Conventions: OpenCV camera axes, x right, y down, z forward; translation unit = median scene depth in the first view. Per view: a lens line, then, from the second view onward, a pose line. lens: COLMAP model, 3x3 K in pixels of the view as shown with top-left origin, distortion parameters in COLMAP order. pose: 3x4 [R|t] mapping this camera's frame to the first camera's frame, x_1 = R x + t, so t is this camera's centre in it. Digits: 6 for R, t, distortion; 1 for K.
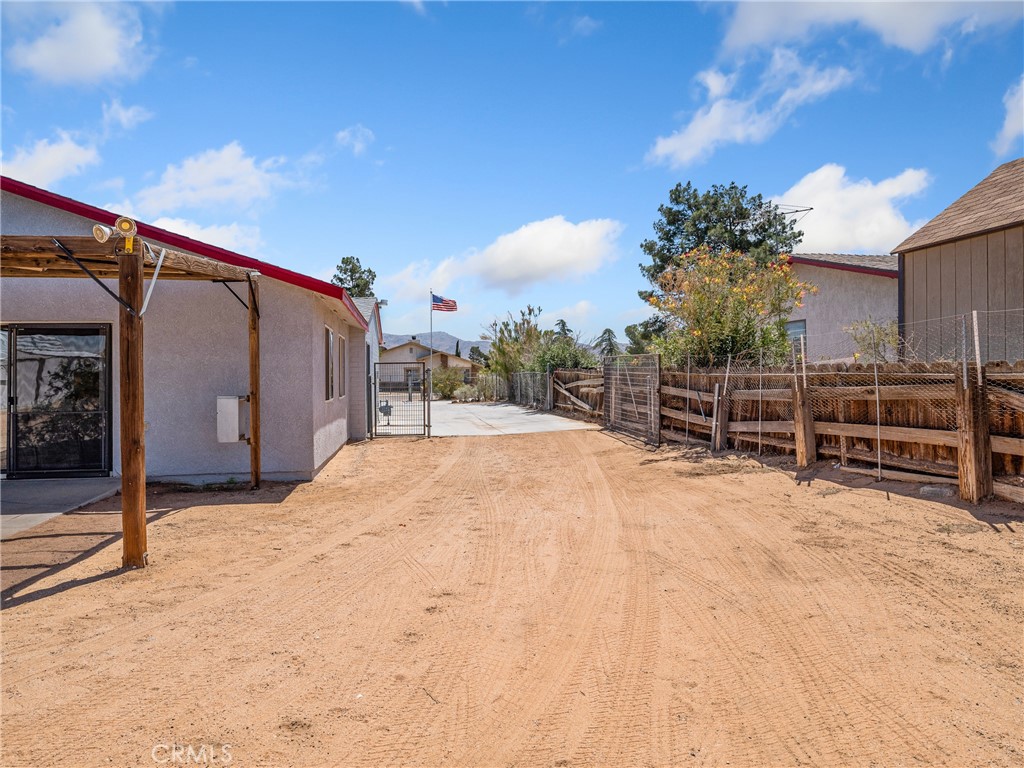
lens RADIAL K [[669.7, 0, 479.4], [0, 669.7, 377.8], [0, 0, 1]] dist [-0.019309, 0.001085]
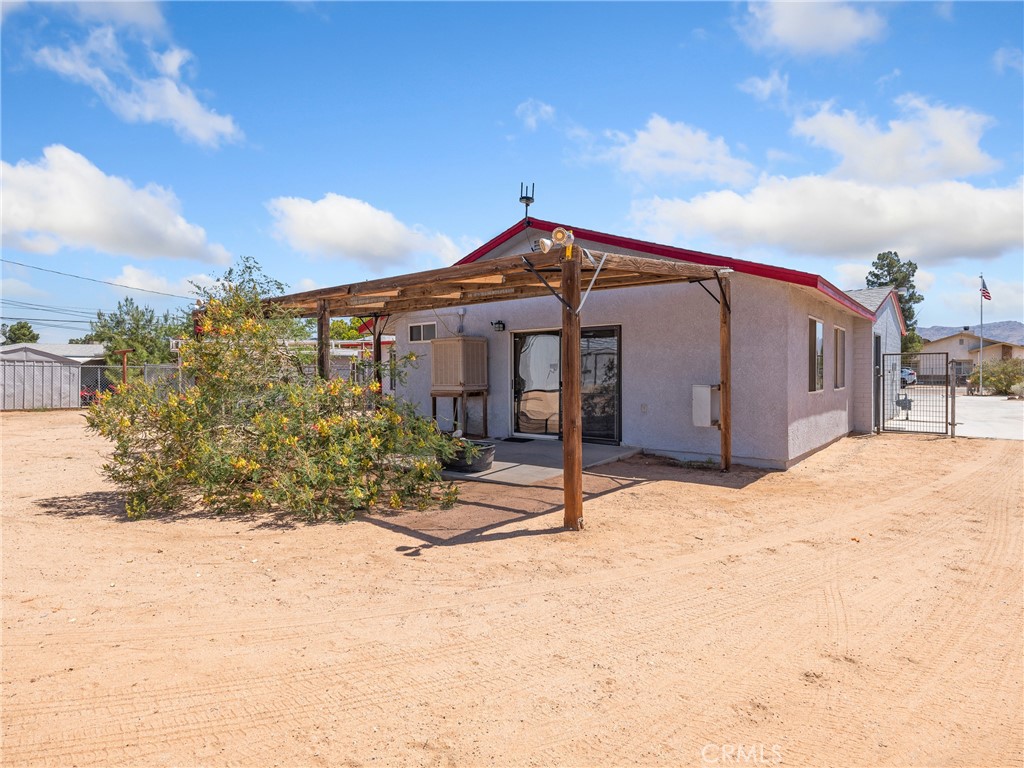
lens RADIAL K [[551.0, 0, 514.8], [0, 551.0, 378.8], [0, 0, 1]] dist [-0.001876, 0.000161]
pose [[0.709090, 0.019234, -0.704855, 0.057301], [-0.006942, 0.999770, 0.020299, 0.001292], [0.705083, -0.009501, 0.709061, 0.157632]]
